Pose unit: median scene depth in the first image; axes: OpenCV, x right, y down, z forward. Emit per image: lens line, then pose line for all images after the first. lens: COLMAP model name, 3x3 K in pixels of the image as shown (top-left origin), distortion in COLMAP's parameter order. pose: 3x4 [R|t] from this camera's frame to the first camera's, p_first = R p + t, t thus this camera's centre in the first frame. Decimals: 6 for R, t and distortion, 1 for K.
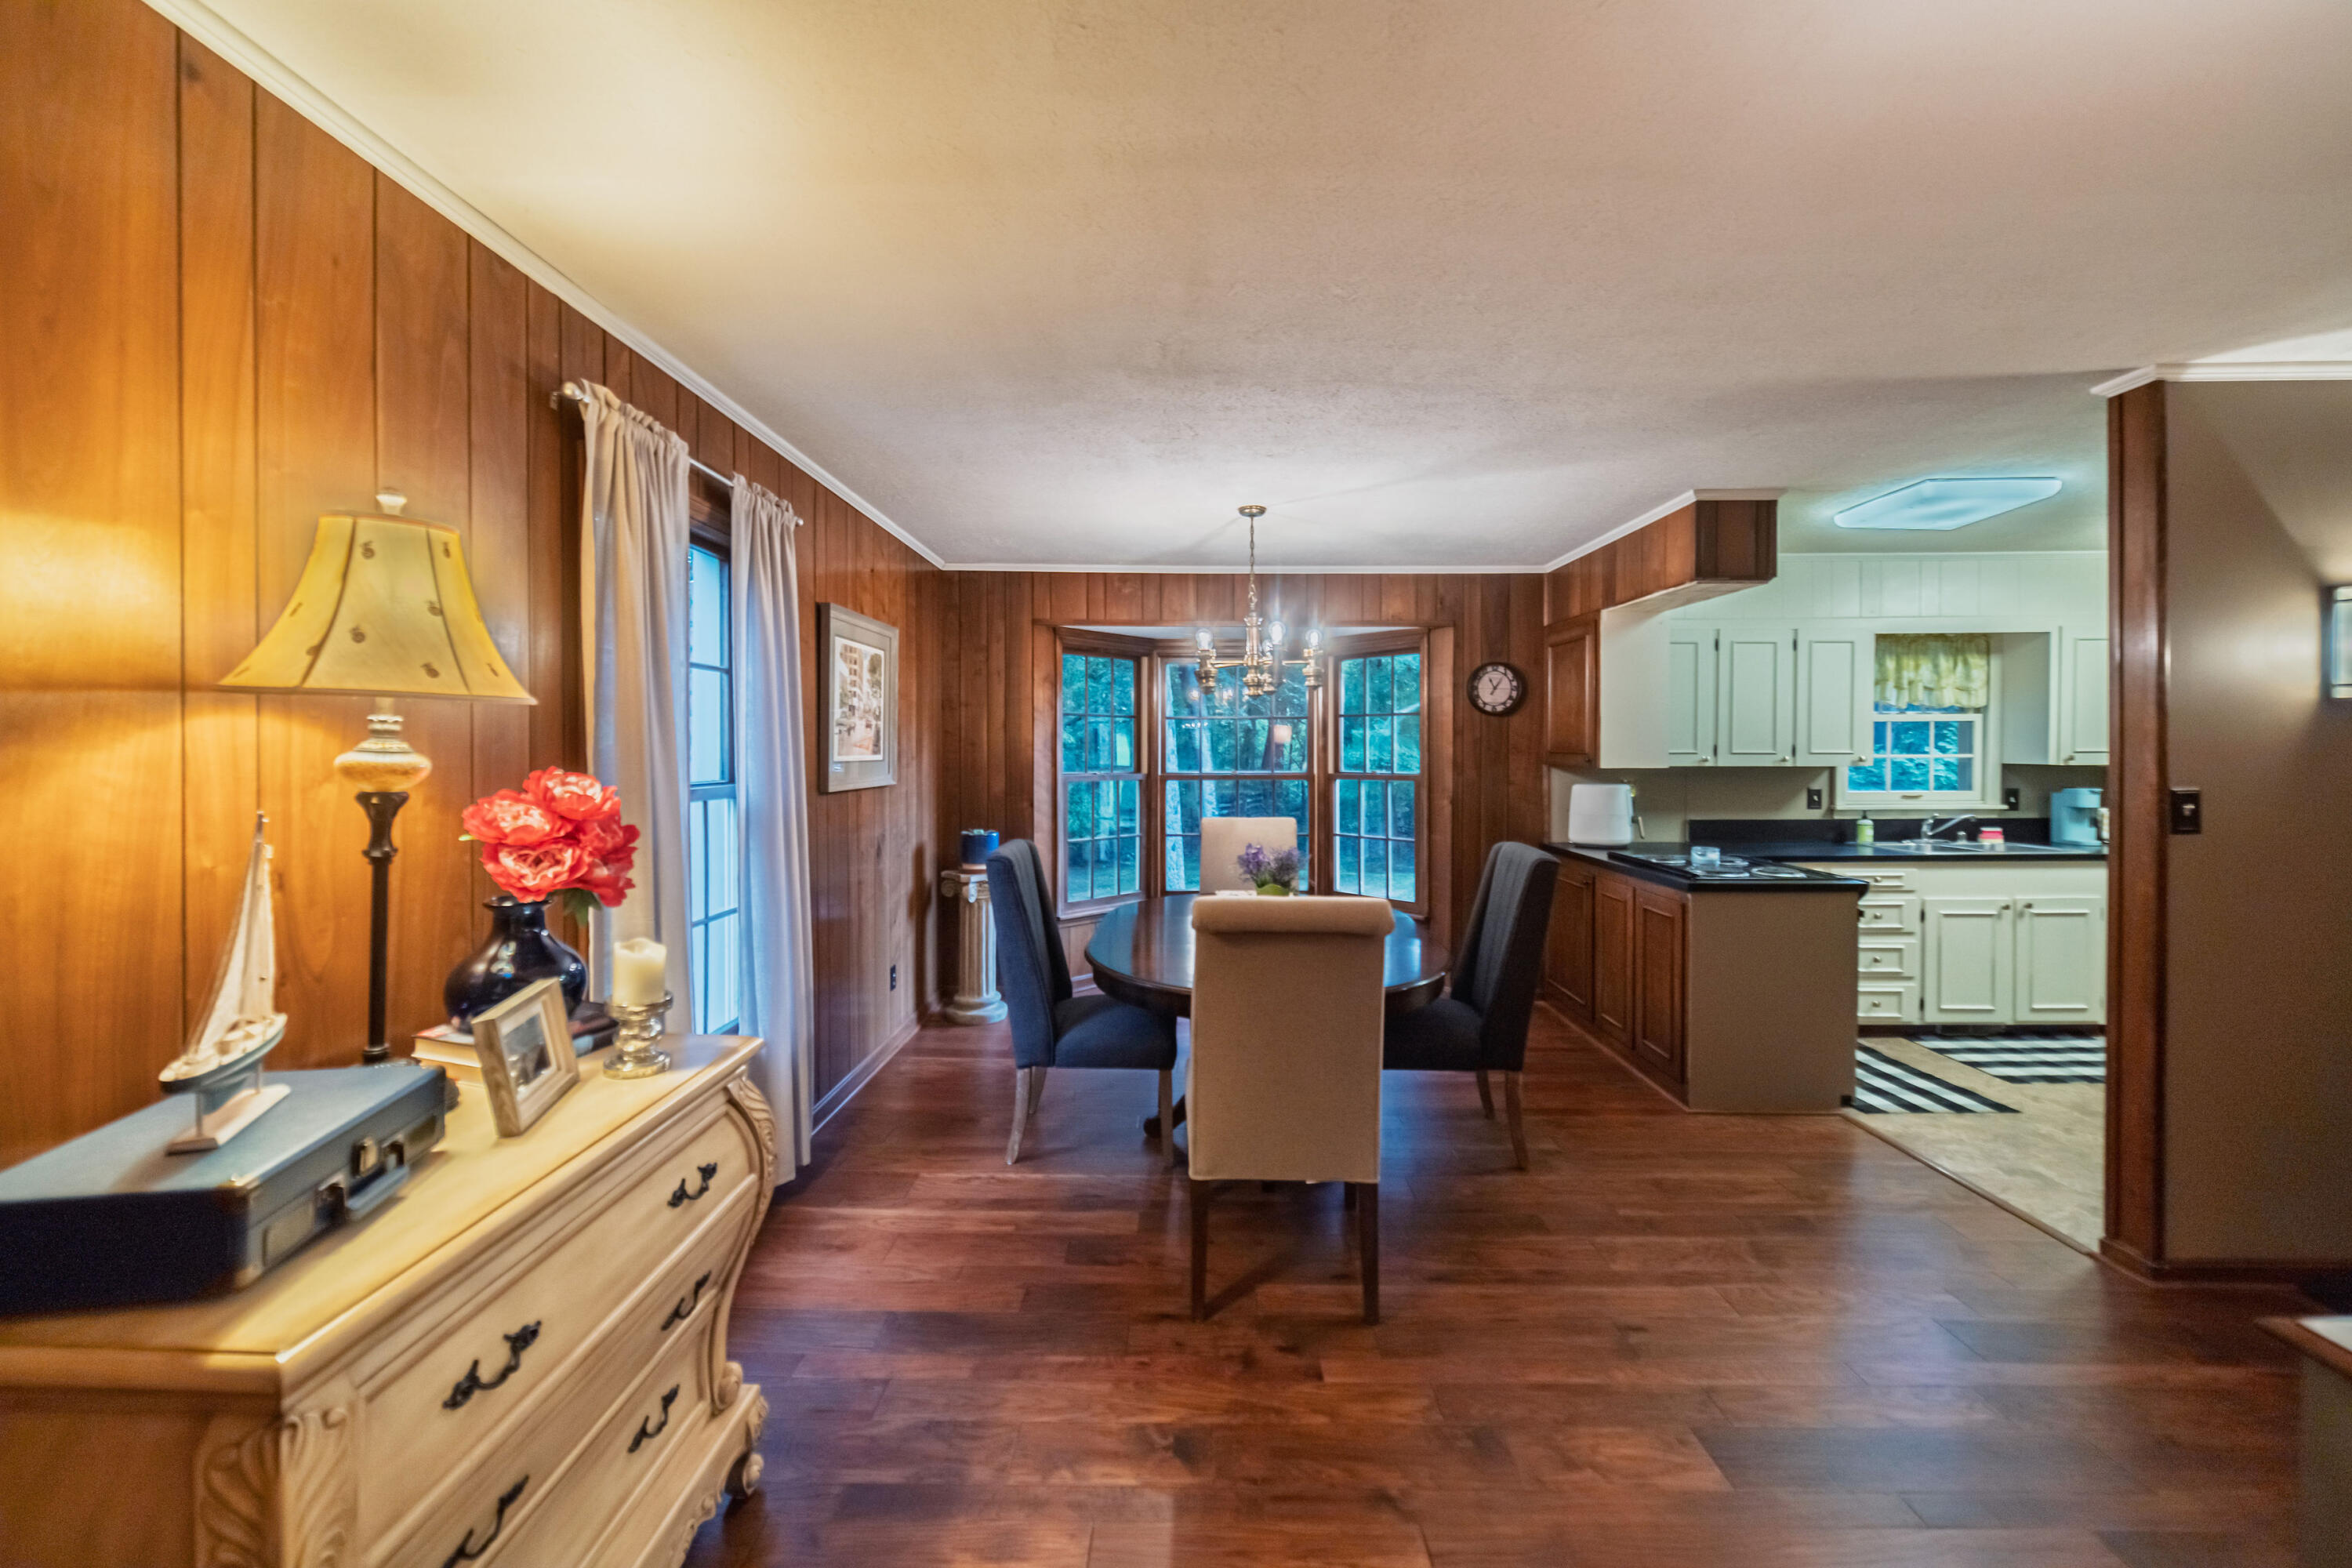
lens RADIAL K [[932.6, 0, 1178.4], [0, 932.6, 755.9], [0, 0, 1]] dist [0.000676, 0.000117]
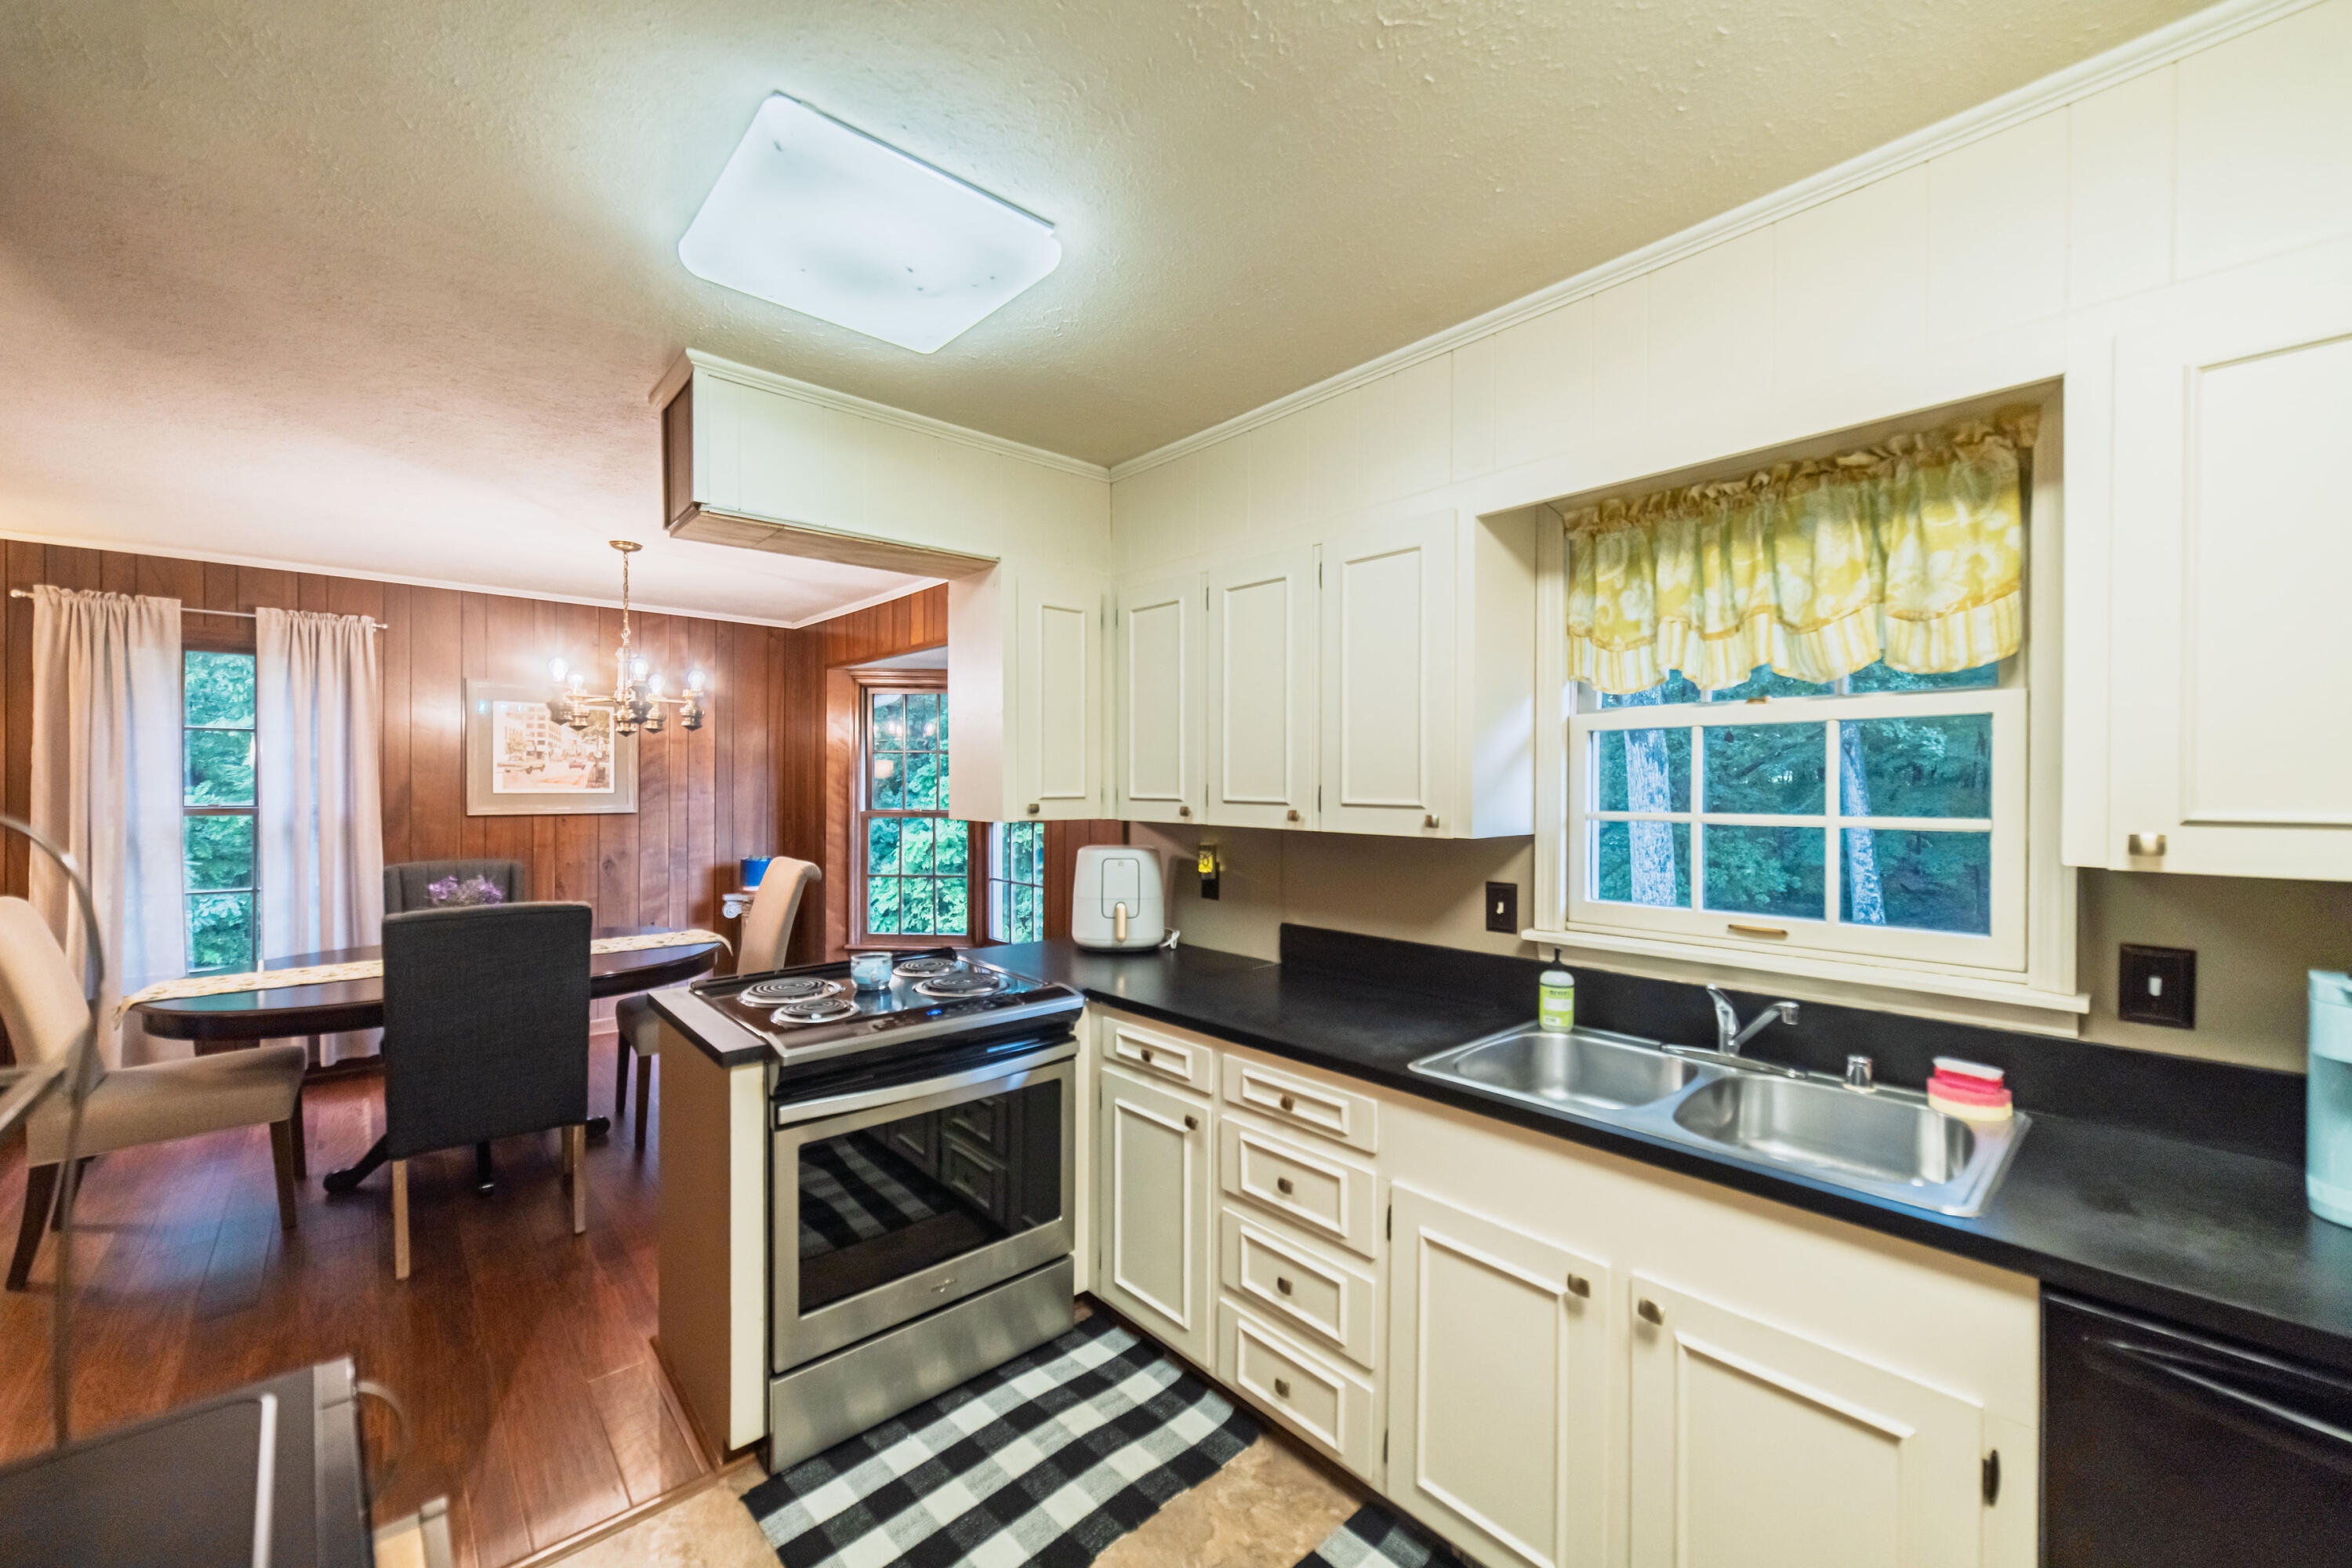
lens RADIAL K [[932.6, 0, 1168.7], [0, 932.6, 789.4], [0, 0, 1]] dist [0.000676, 0.000117]
pose [[0.663438, 0.007771, -0.748191, 0.912831], [-0.006262, 0.999969, 0.004833, -0.011575], [0.748205, 0.001479, 0.663466, 0.594103]]
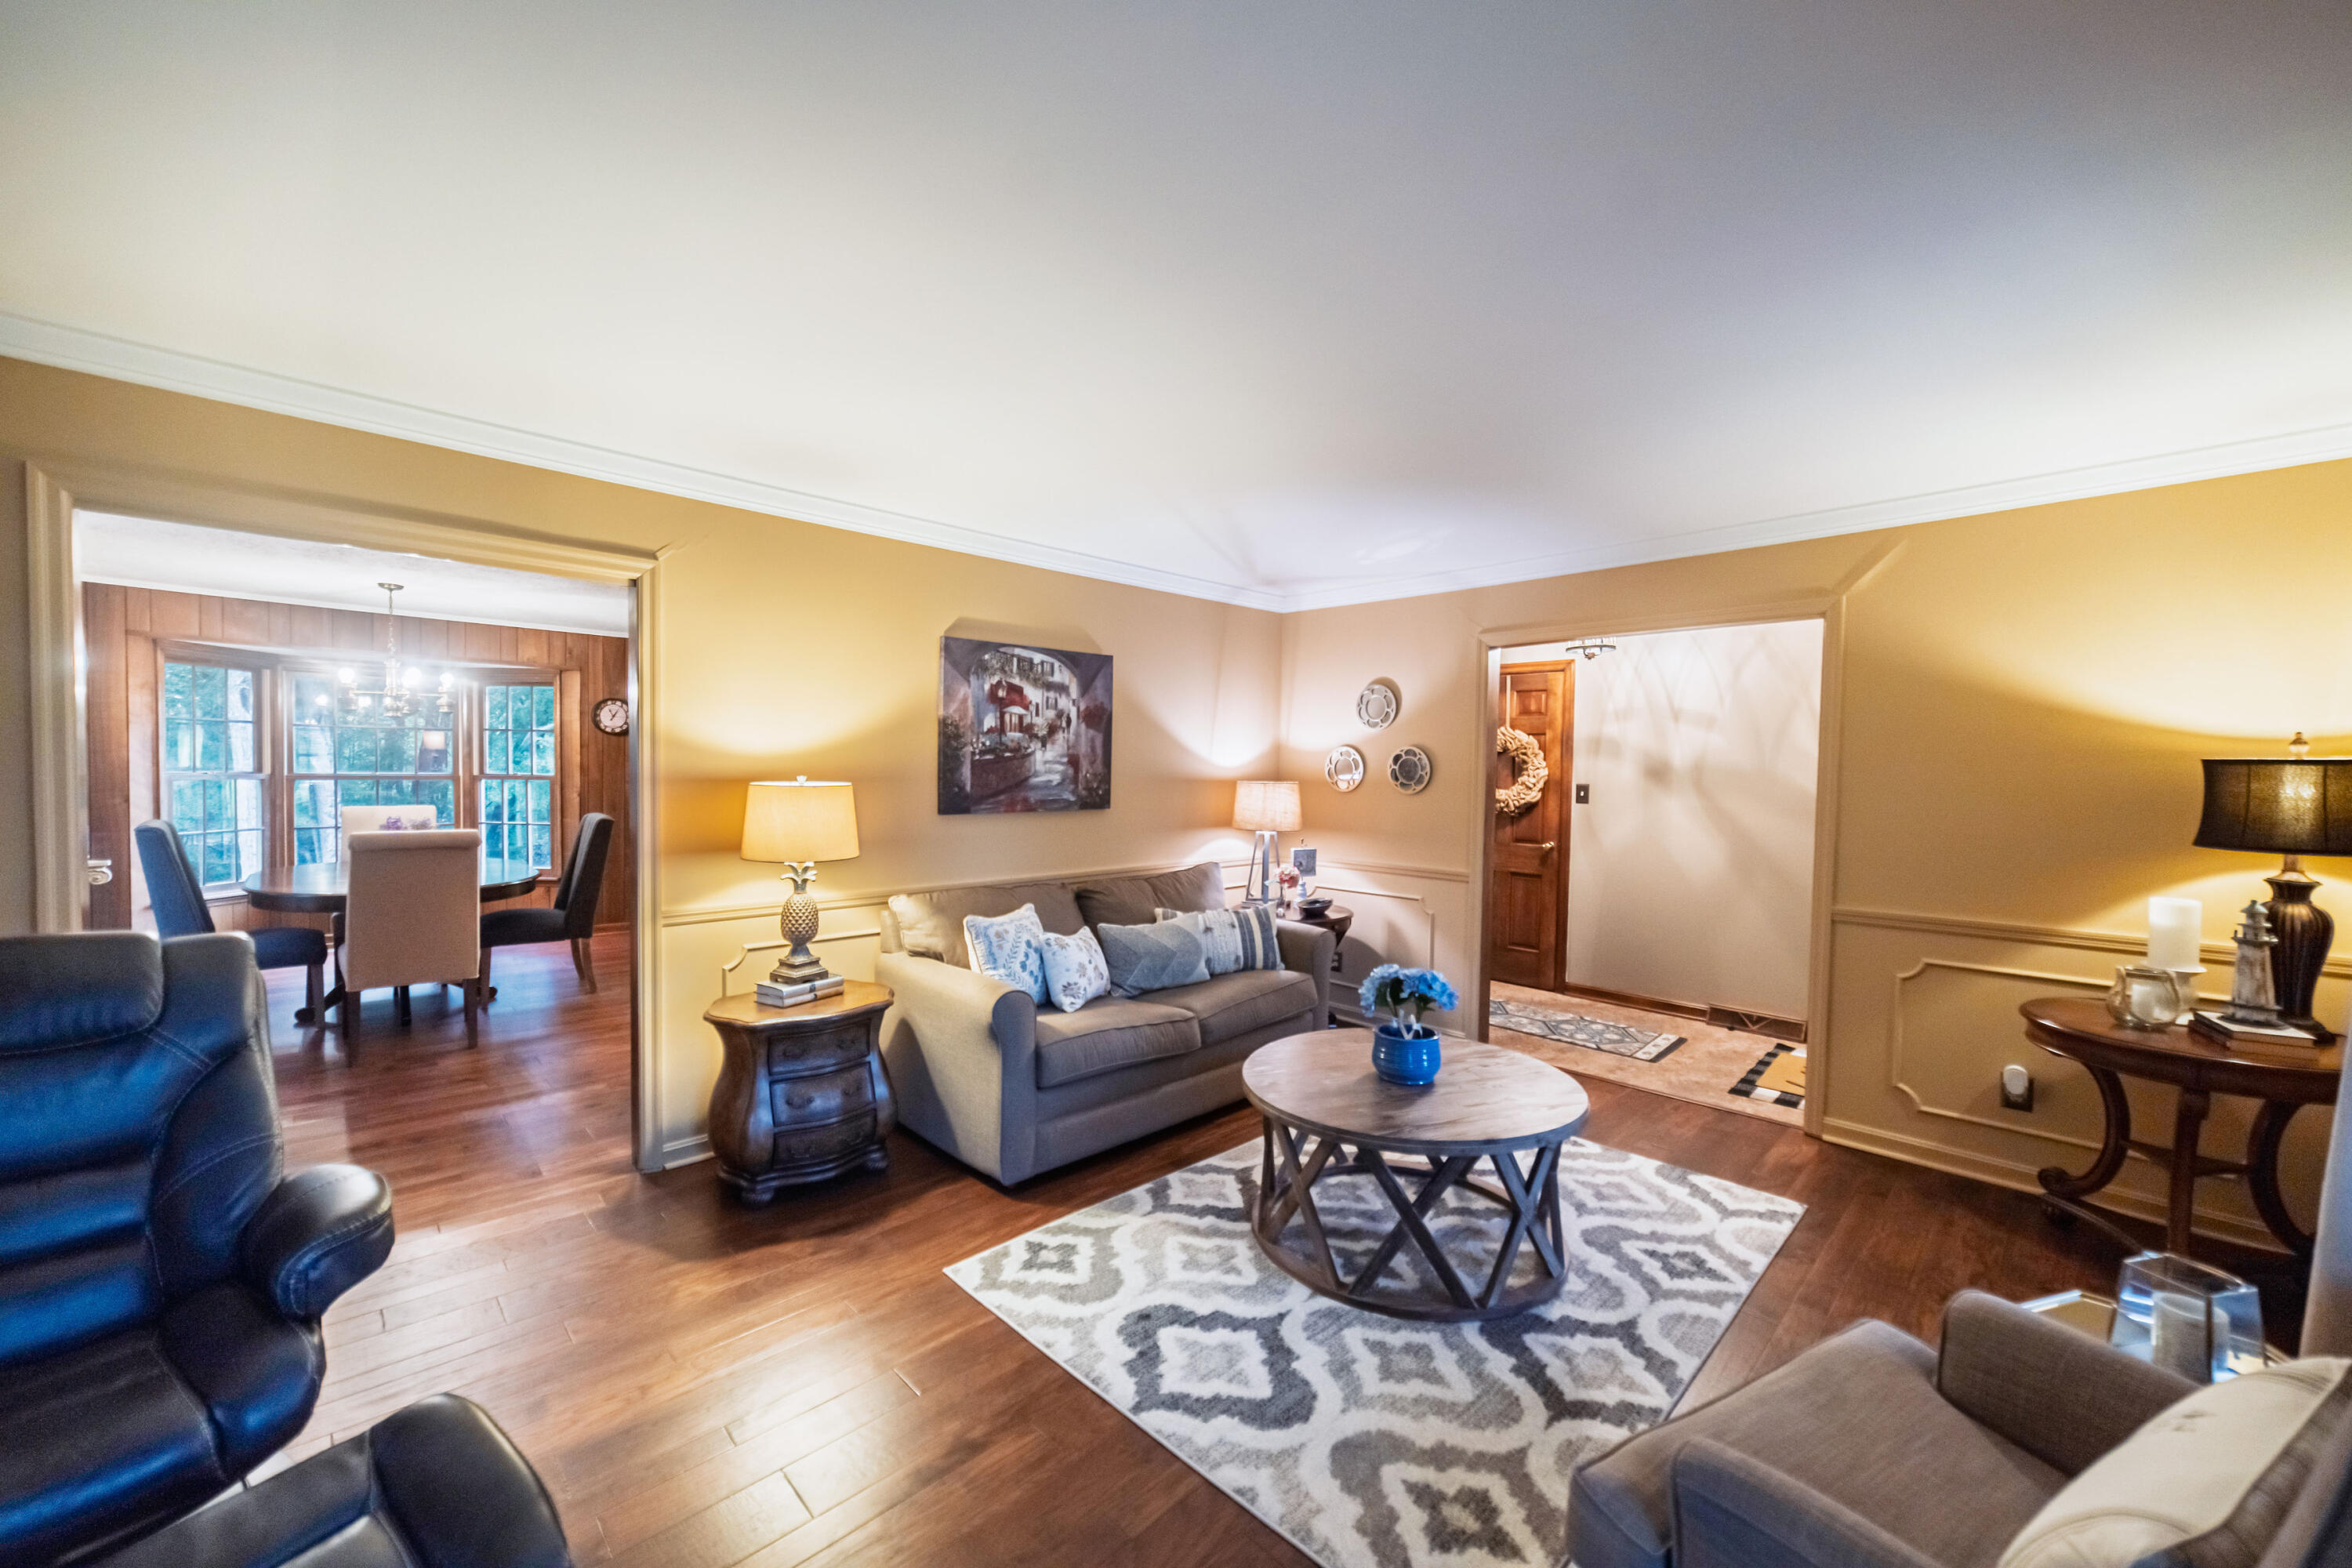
lens RADIAL K [[932.6, 0, 1197.2], [0, 932.6, 798.1], [0, 0, 1]] dist [0.000676, 0.000117]
pose [[0.706587, -0.008617, 0.707573, -0.046858], [-0.012905, 0.999603, 0.025061, 0.006671], [-0.707508, -0.026839, 0.706195, -0.672429]]
